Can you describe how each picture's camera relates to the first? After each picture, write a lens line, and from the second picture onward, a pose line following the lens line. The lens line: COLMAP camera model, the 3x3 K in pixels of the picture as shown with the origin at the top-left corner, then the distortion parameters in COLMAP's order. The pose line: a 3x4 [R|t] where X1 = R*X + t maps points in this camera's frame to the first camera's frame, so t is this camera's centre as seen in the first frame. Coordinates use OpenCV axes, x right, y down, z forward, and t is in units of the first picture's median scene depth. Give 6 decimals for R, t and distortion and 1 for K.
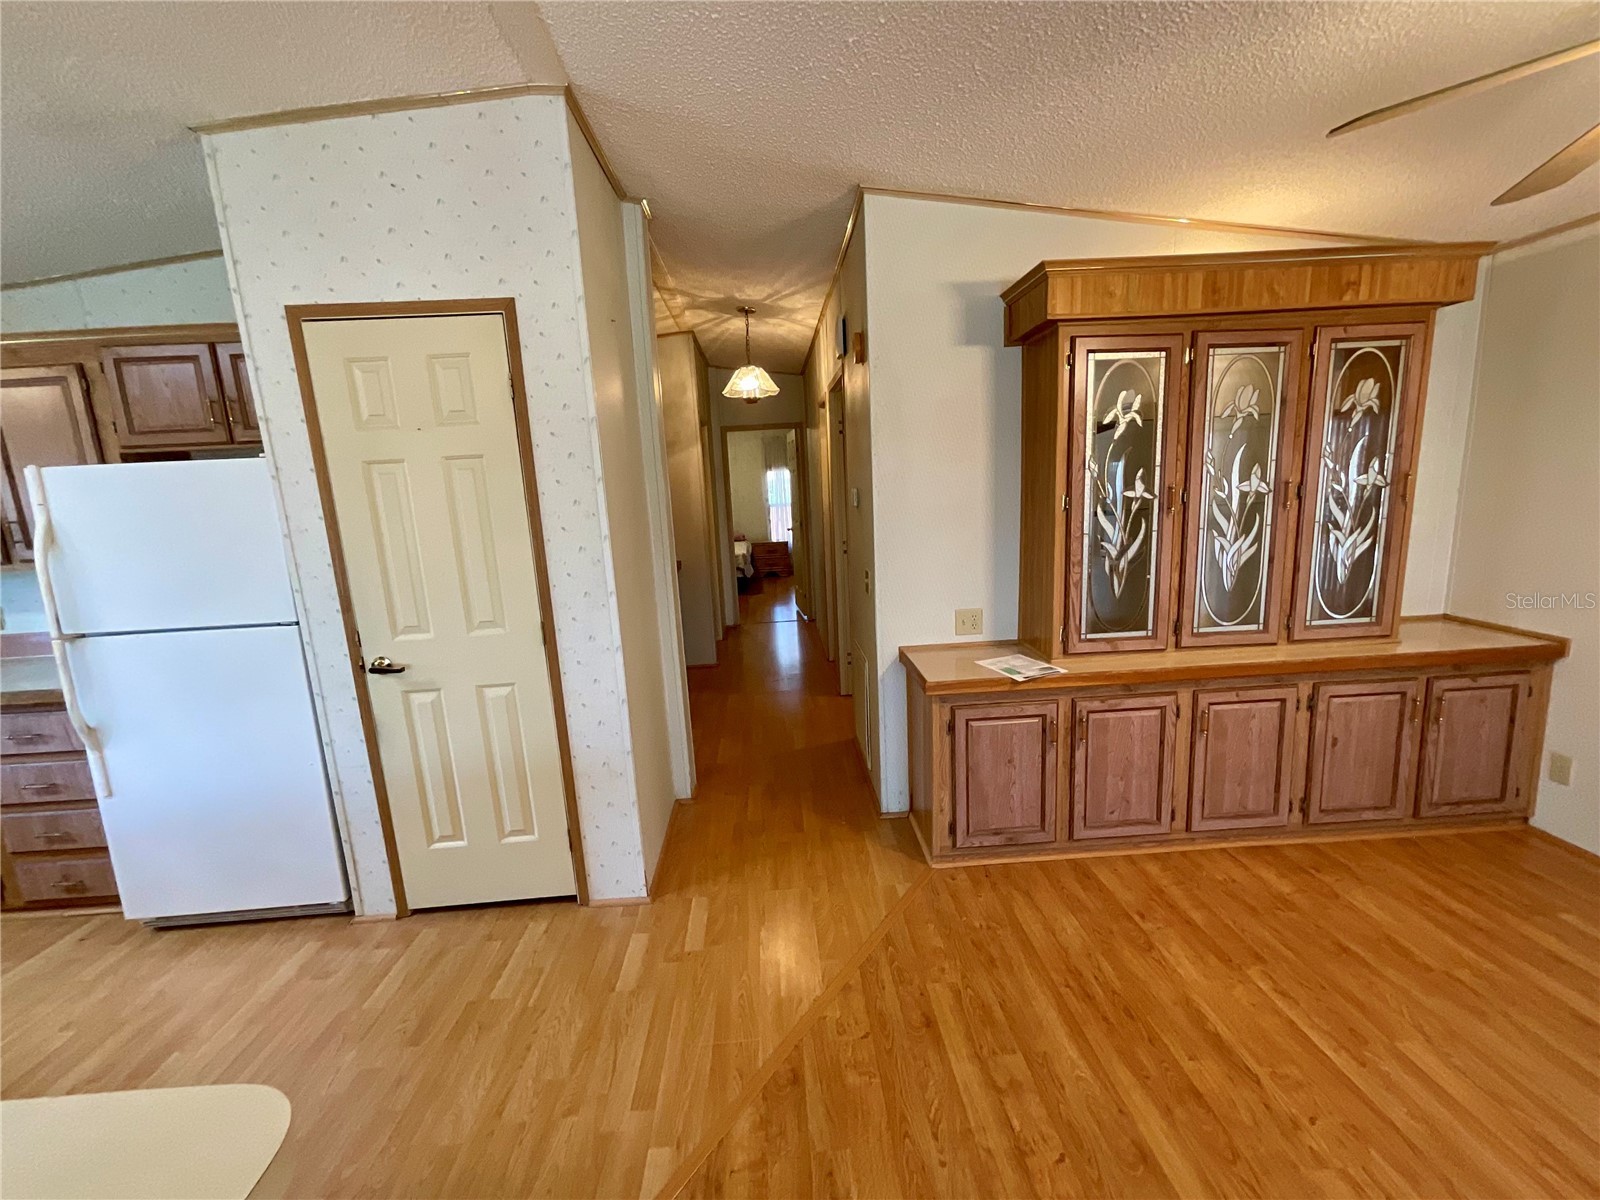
lens RADIAL K [[645.8, 0, 798.3], [0, 645.8, 600.5], [0, 0, 1]] dist [0.001044, -0.000997]
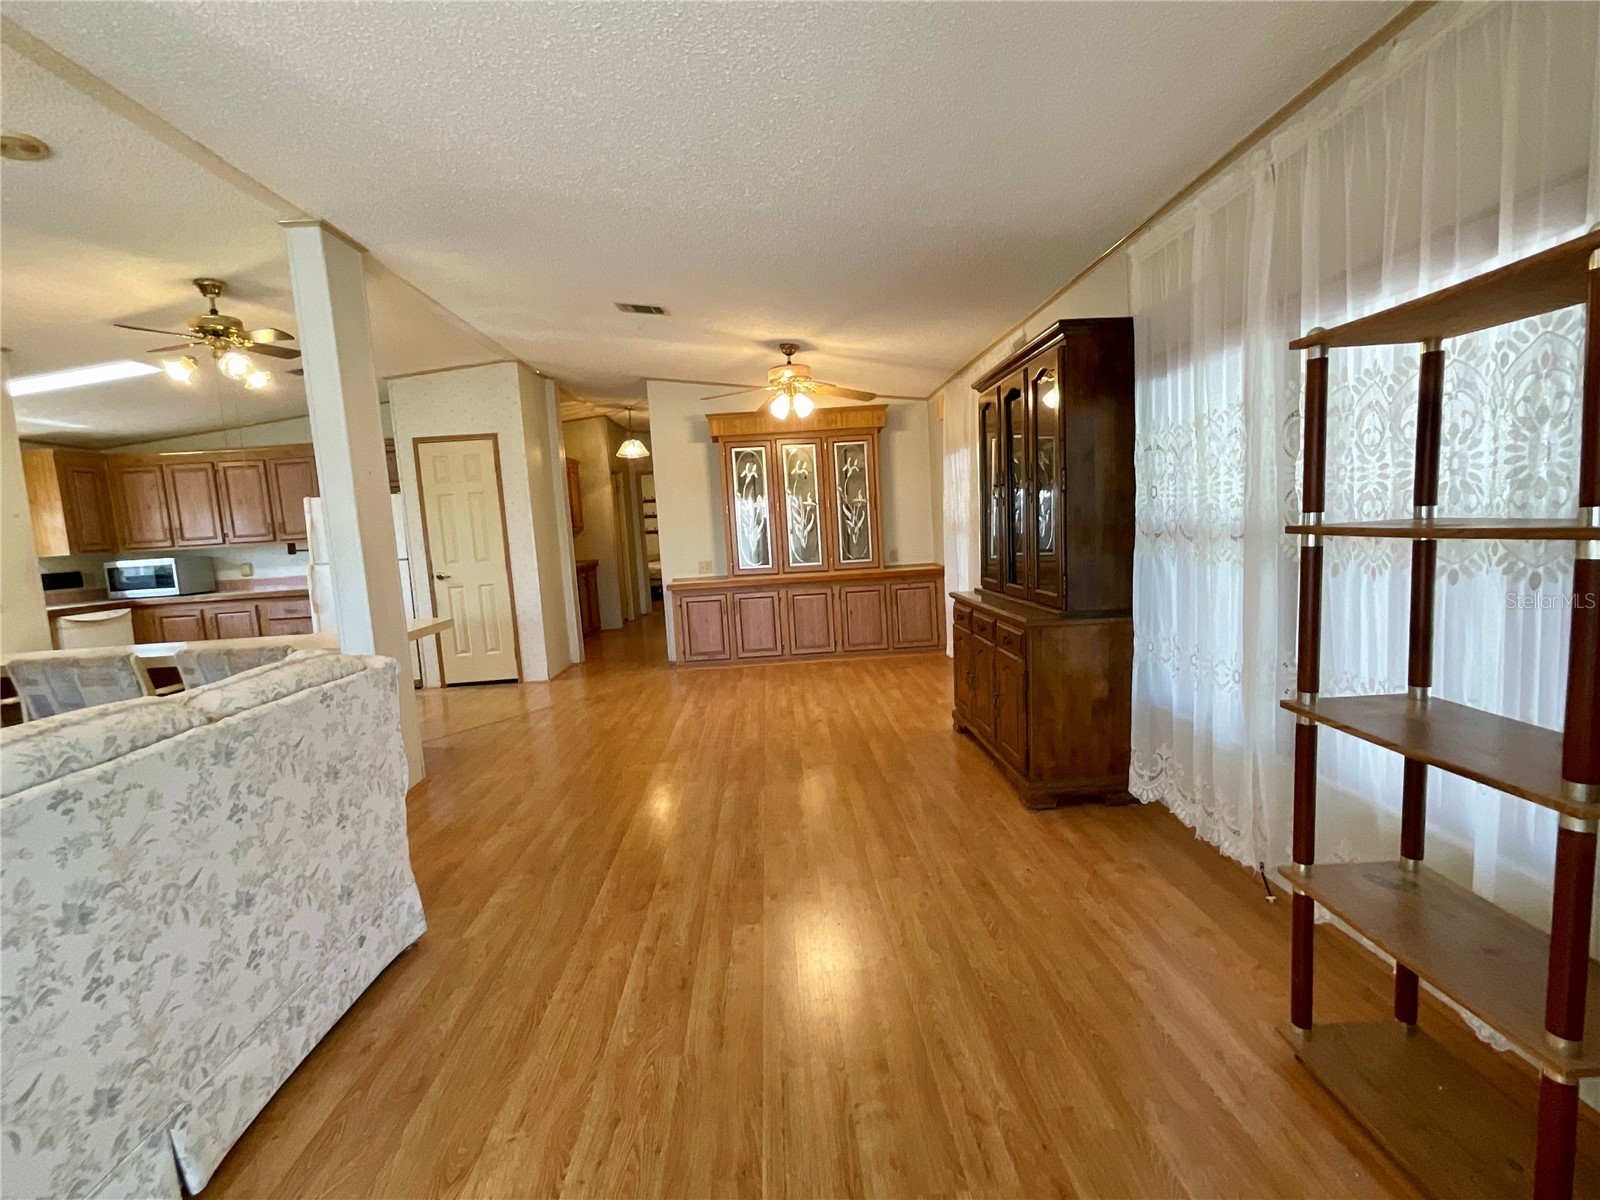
lens RADIAL K [[738.4, 0, 797.9], [0, 738.4, 602.0], [0, 0, 1]] dist [-0.009407, 0.007319]
pose [[0.999931, -0.008681, -0.007971, 0.691158], [0.008077, 0.997309, -0.072864, 0.383997], [0.008582, 0.072794, 0.997310, -1.664204]]
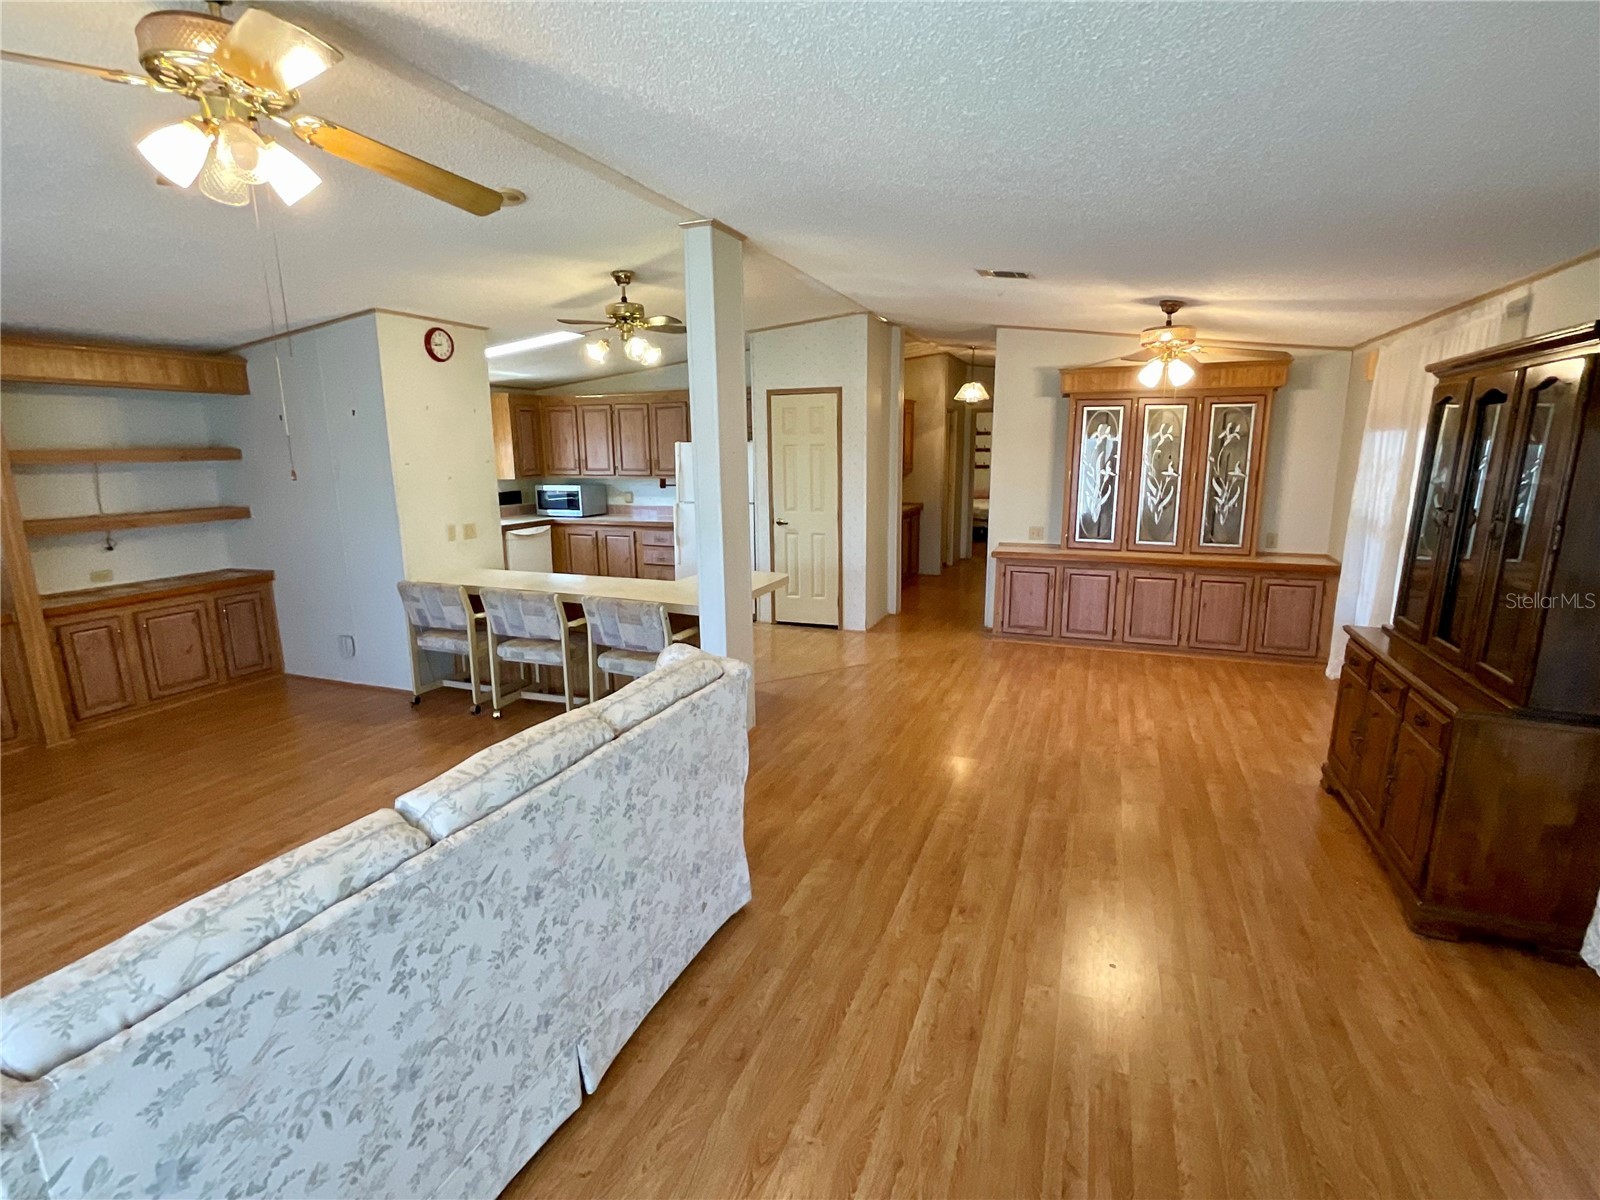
lens RADIAL K [[764.0, 0, 798.0], [0, 764.0, 600.9], [0, 0, 1]] dist [-0.011236, 0.010562]
pose [[0.908274, 0.122378, -0.400077, 0.660327], [-0.109520, 0.992465, 0.054942, 0.223338], [0.403787, -0.006086, 0.914833, -1.692510]]
